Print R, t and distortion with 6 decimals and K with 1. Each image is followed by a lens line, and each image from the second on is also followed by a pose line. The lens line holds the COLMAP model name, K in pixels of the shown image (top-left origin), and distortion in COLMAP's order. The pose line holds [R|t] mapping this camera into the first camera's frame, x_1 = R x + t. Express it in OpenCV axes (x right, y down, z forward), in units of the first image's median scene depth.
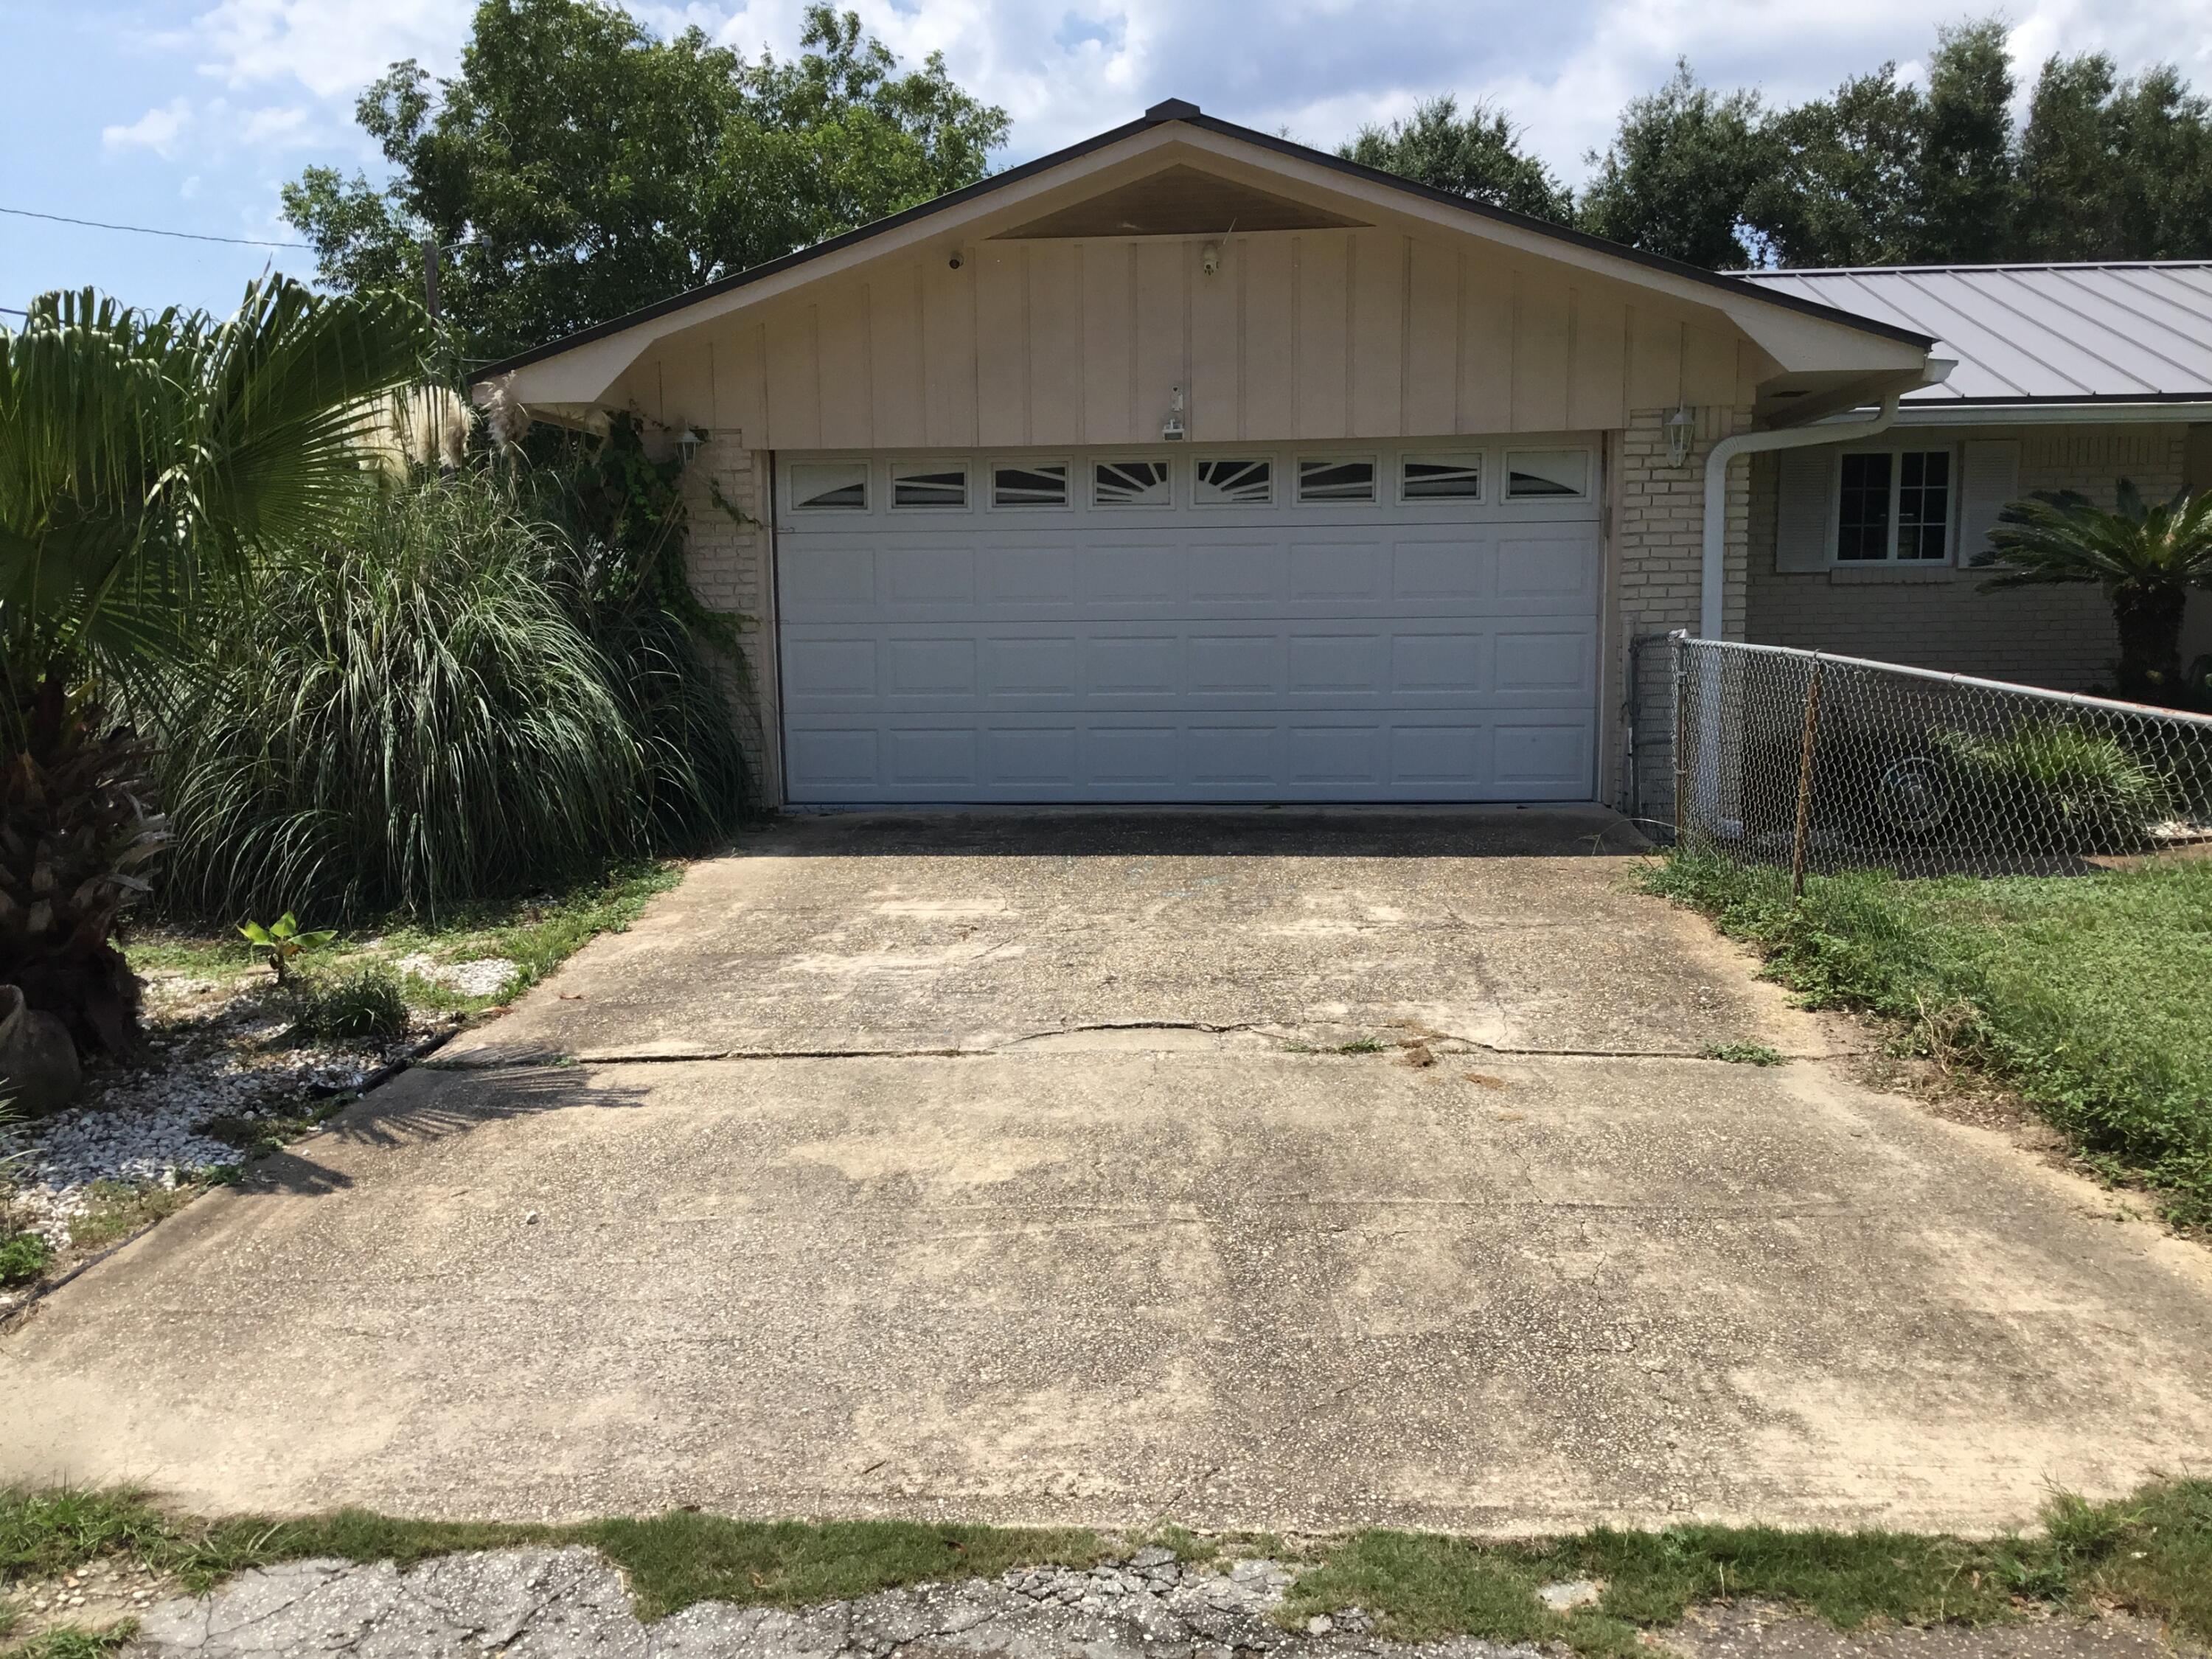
lens RADIAL K [[2018.9, 0, 1106.3], [0, 2018.9, 828.6], [0, 0, 1]] dist [0.008834, 0.000000]
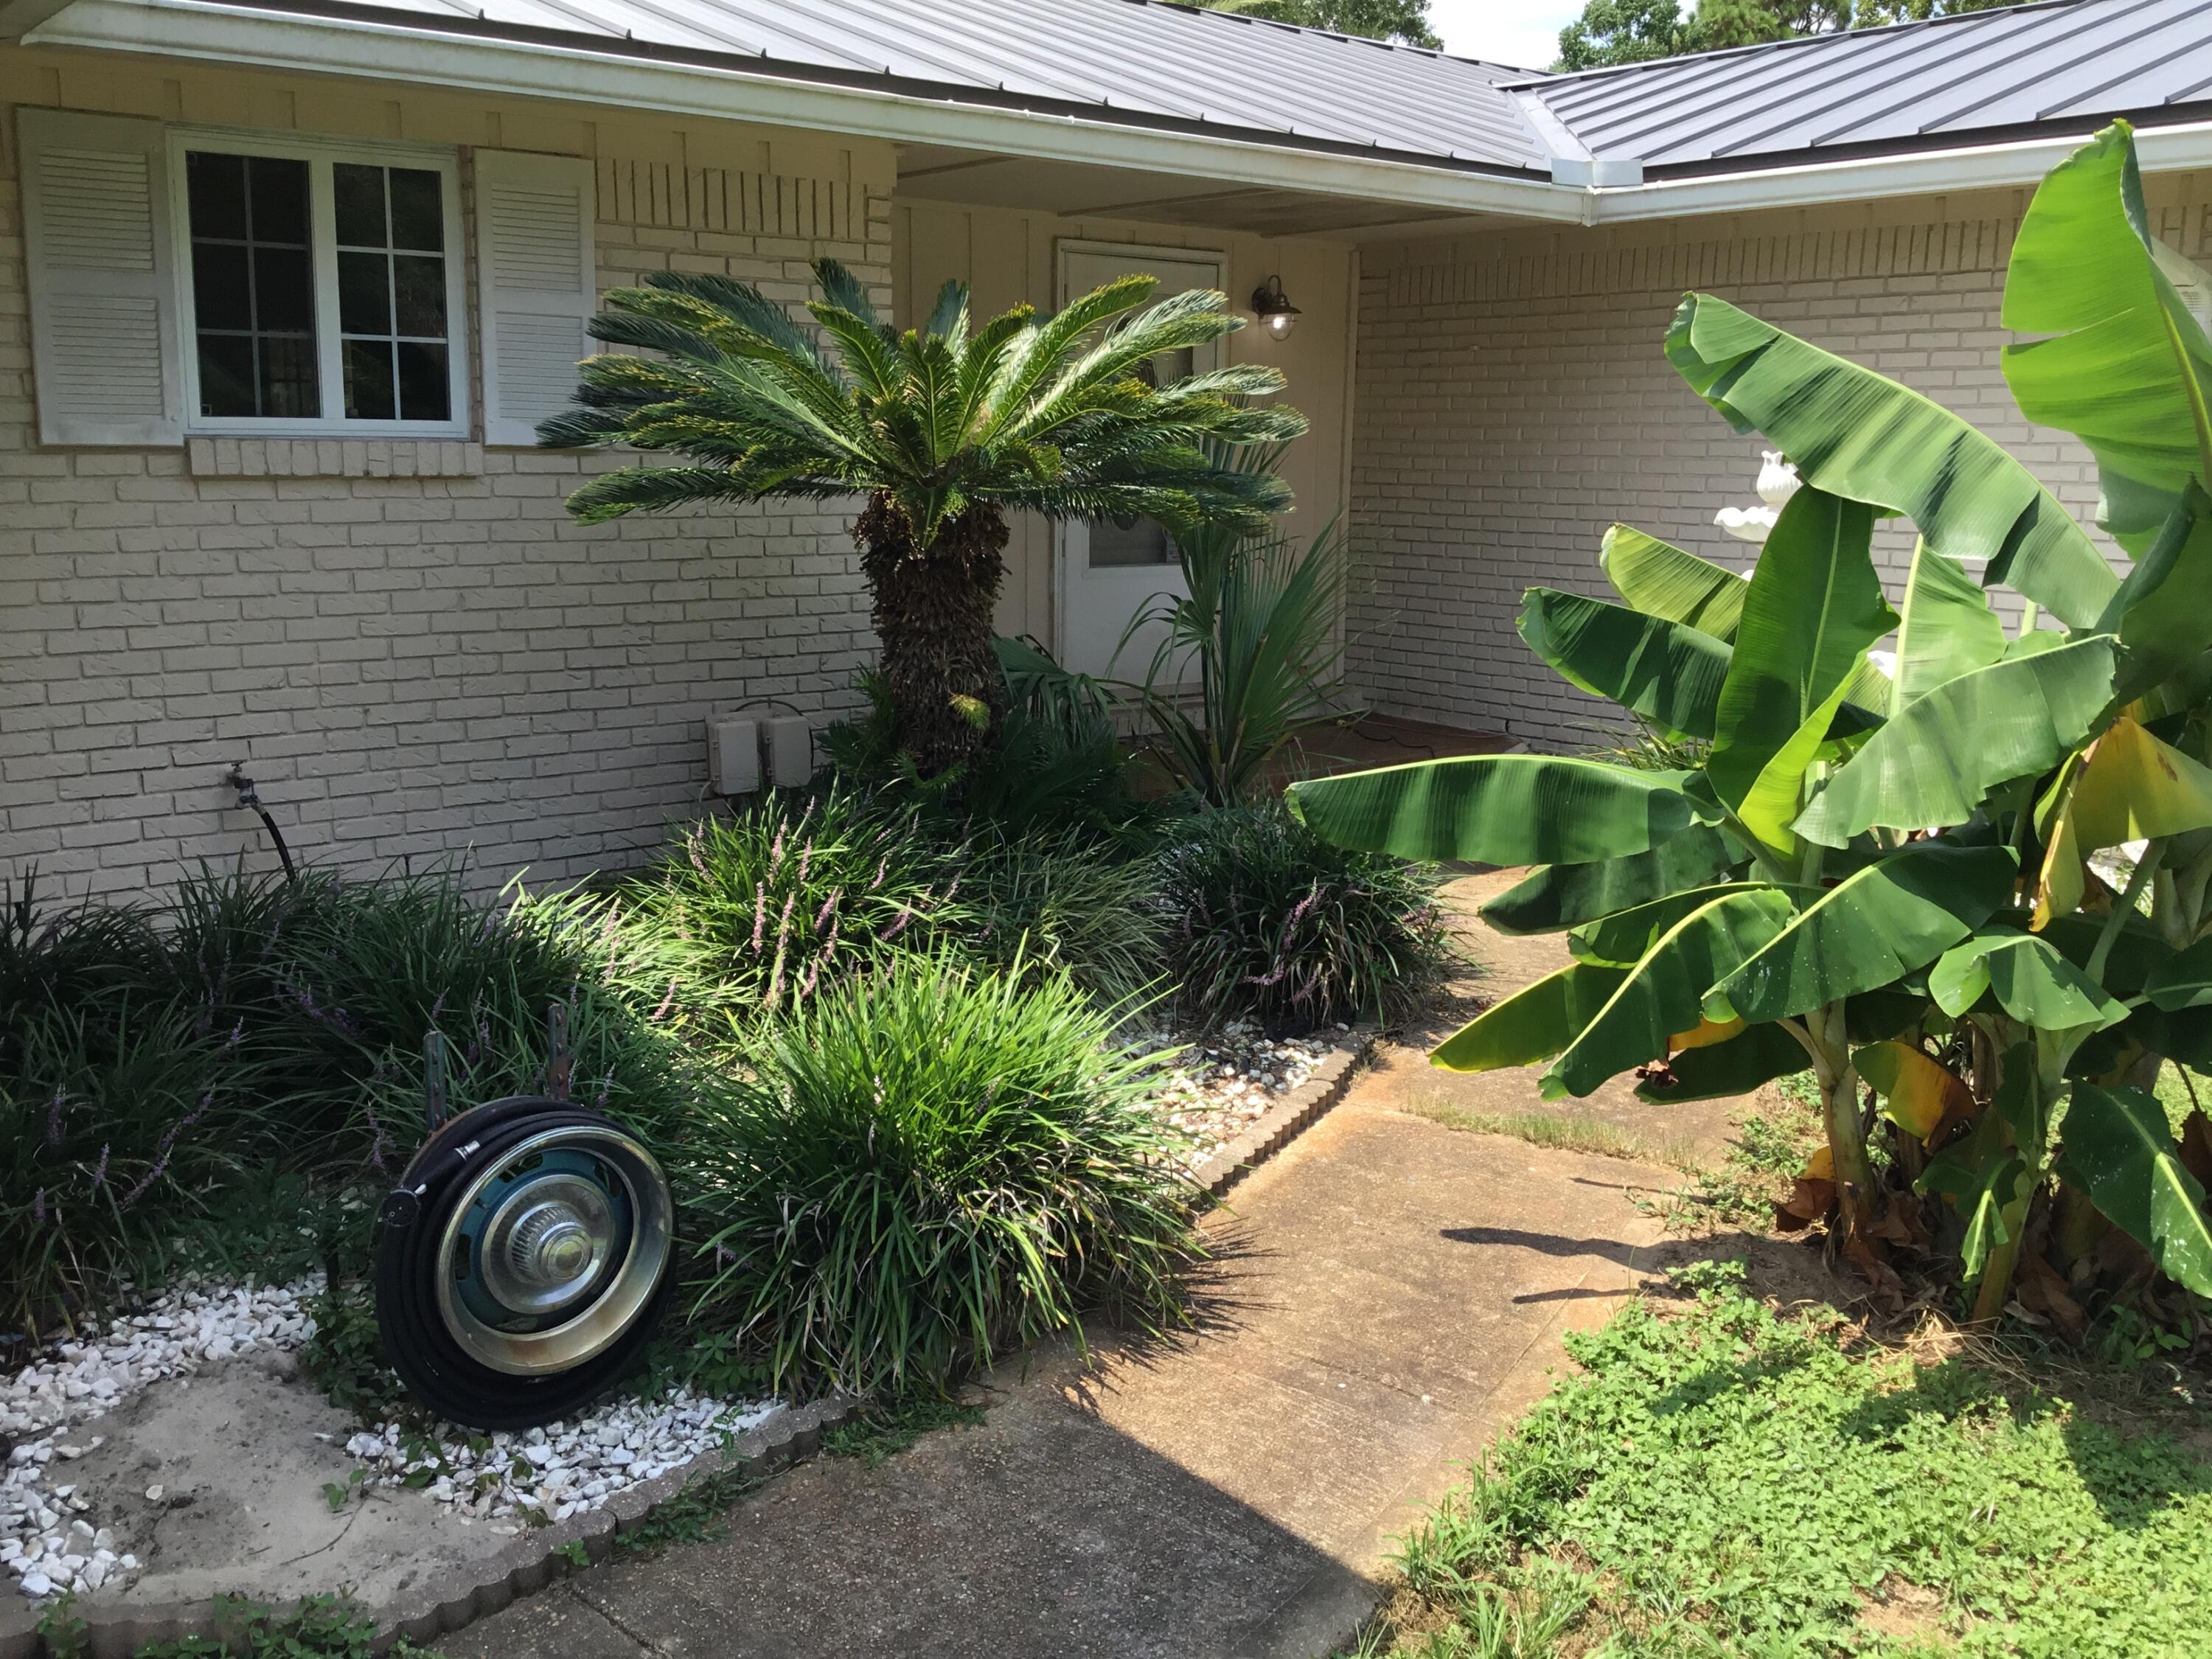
lens RADIAL K [[2018.9, 0, 1106.0], [0, 2018.9, 828.5], [0, 0, 1]] dist [0.008834, 0.000000]
pose [[0.721571, -0.121640, 0.681571, 0.210331], [0.064720, 0.991985, 0.108522, -0.085811], [-0.689308, -0.034195, 0.723661, 0.590979]]
